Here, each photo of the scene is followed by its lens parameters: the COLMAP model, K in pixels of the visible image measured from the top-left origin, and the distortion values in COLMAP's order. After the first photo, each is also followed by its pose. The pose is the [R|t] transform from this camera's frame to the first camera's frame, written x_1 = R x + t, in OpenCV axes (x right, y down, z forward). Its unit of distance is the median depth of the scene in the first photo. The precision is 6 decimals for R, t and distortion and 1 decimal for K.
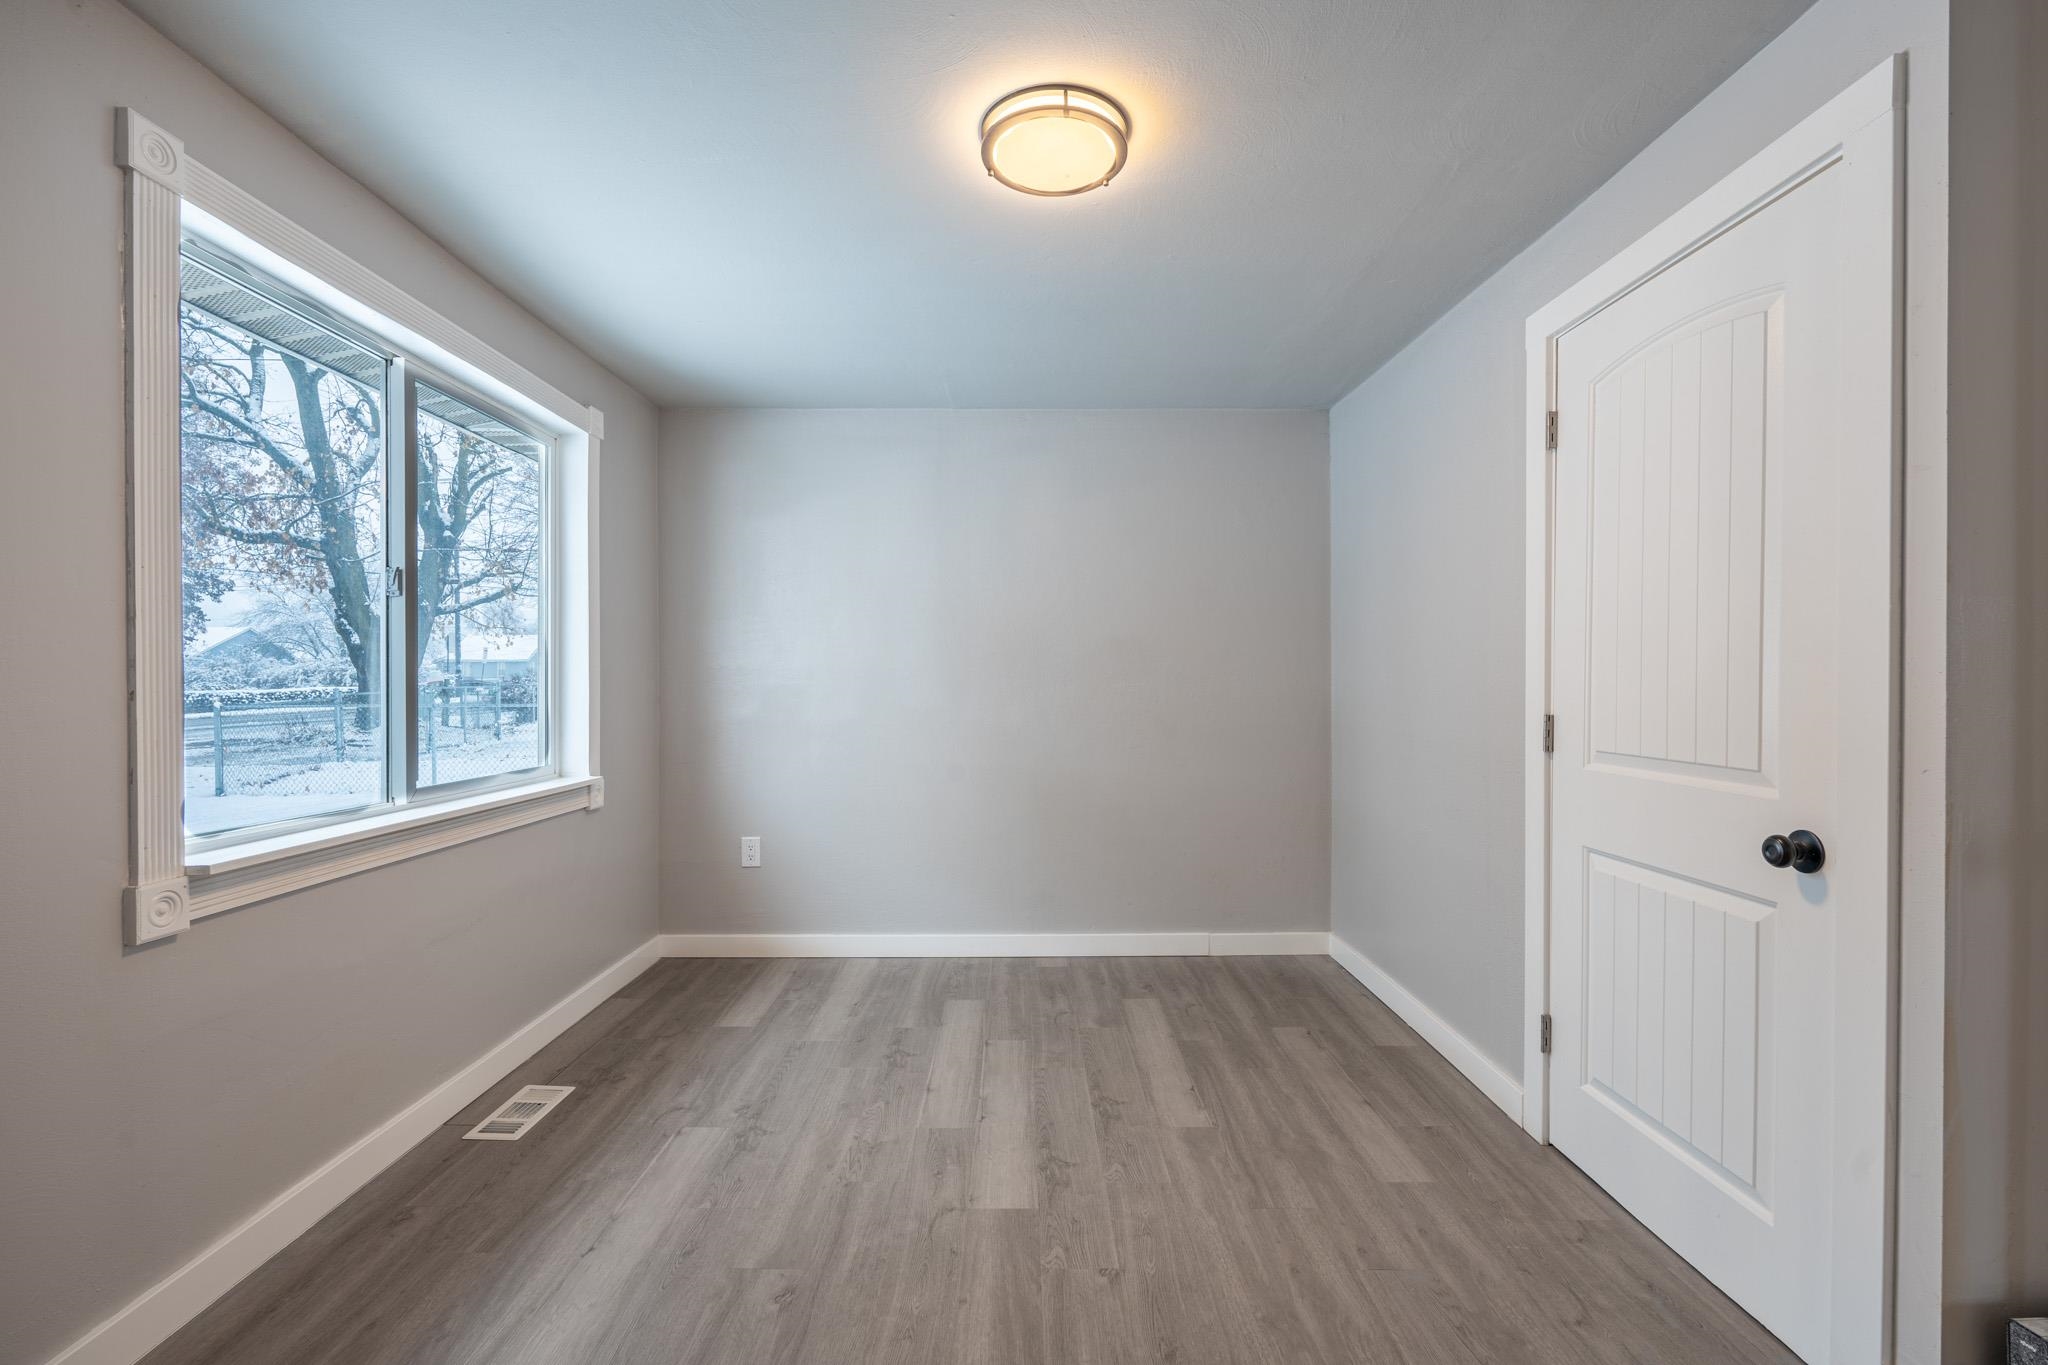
lens RADIAL K [[895.9, 0, 1021.8], [0, 895.9, 683.1], [0, 0, 1]] dist [-0.001085, -0.001188]
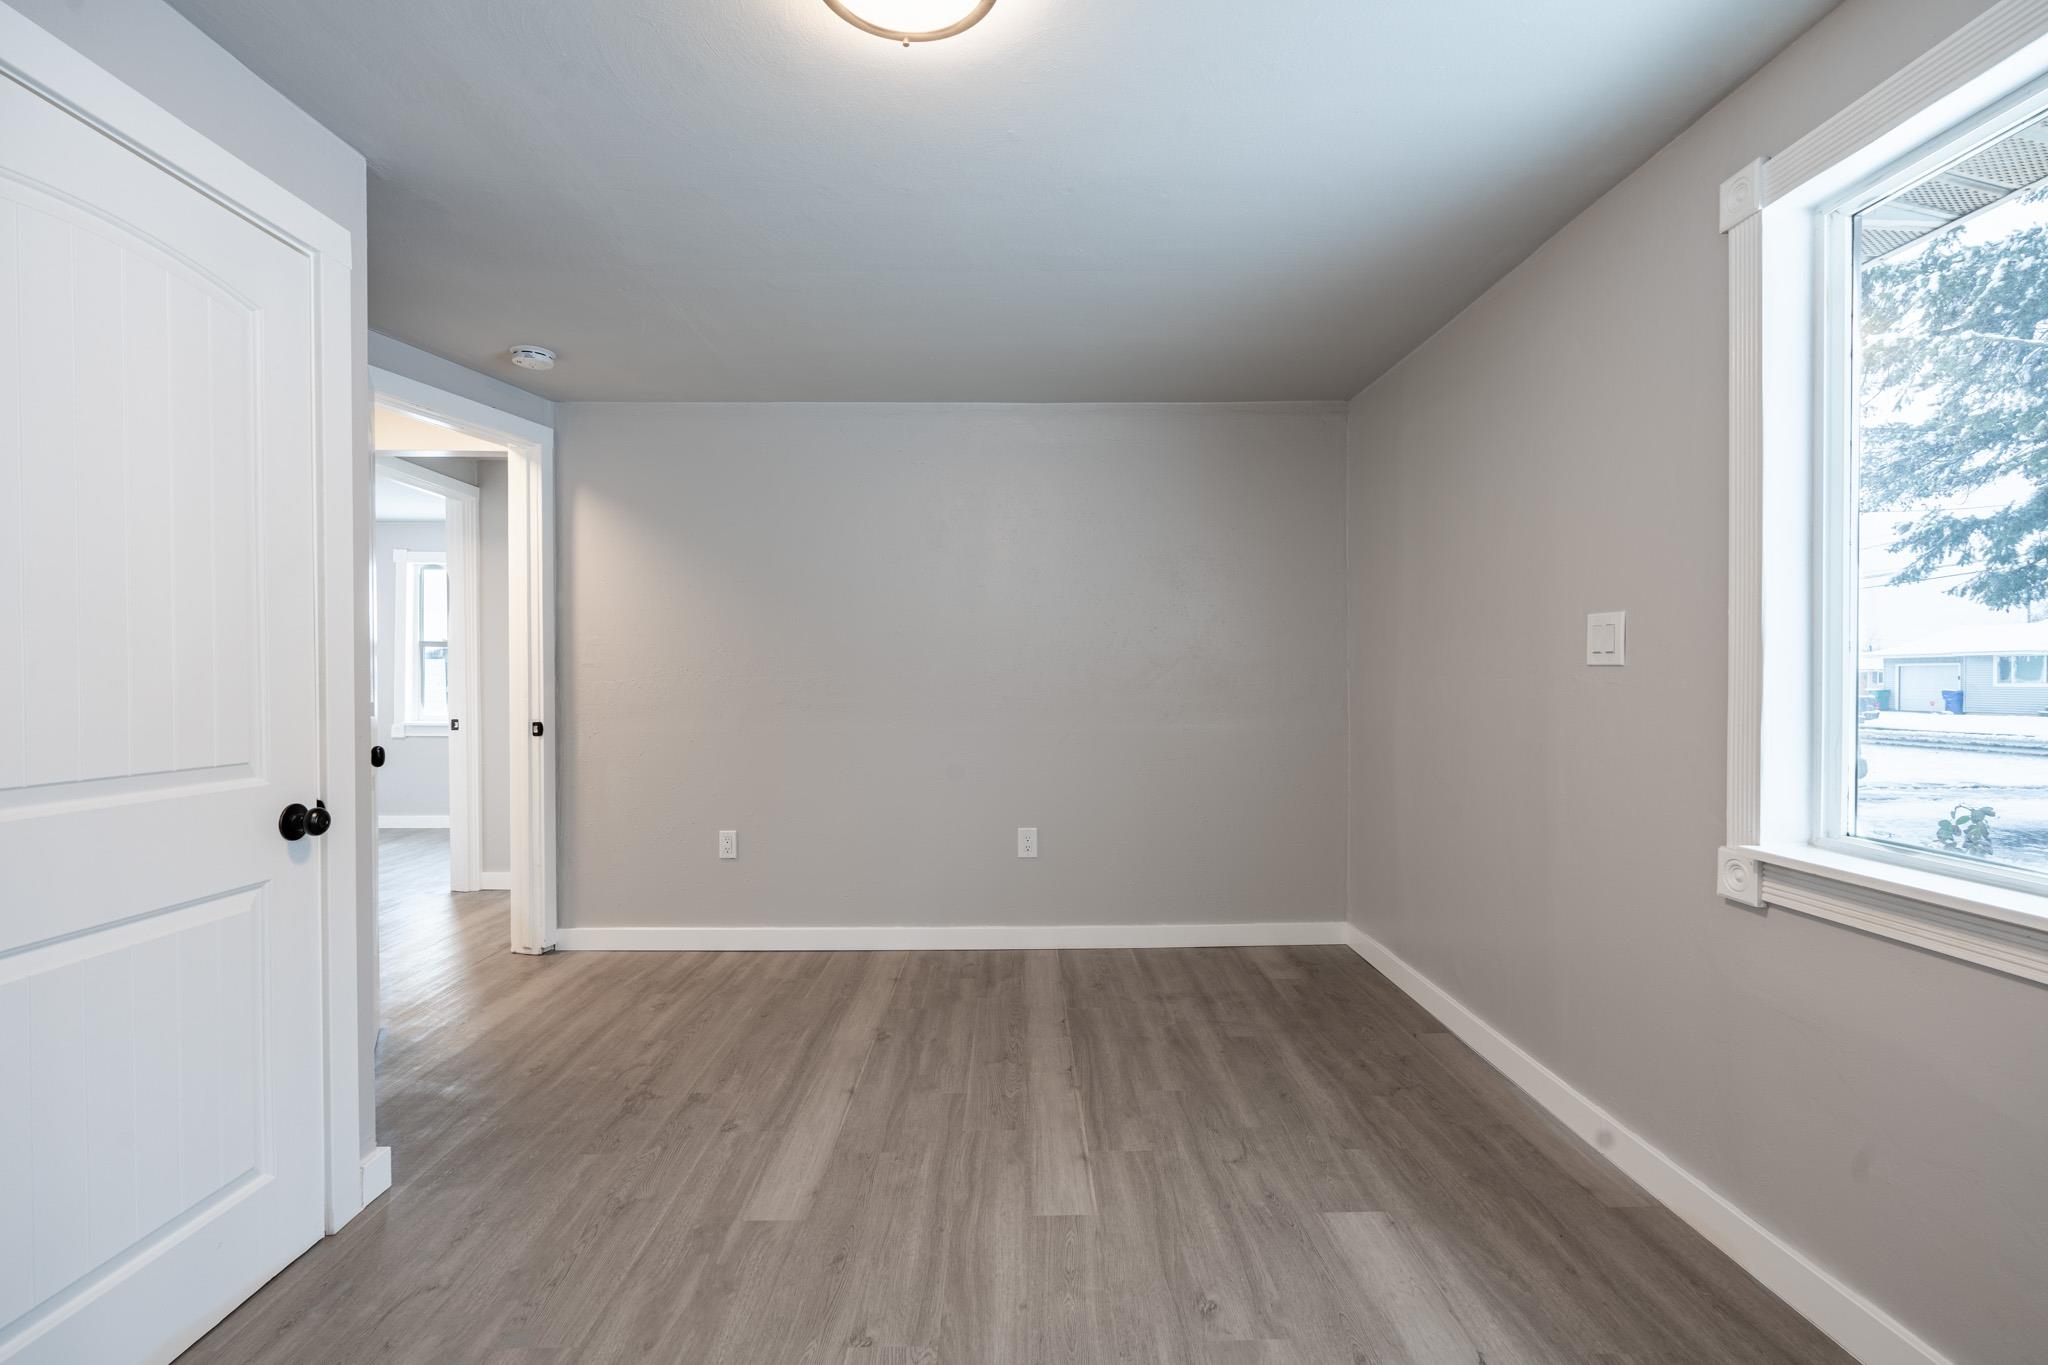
lens RADIAL K [[895.9, 0, 1026.9], [0, 895.9, 680.6], [0, 0, 1]] dist [-0.001085, -0.001188]
pose [[-0.999944, 0.003901, -0.009857, -0.063981], [0.003839, 0.999973, 0.006332, -0.000166], [0.009882, 0.006293, -0.999931, 2.011371]]
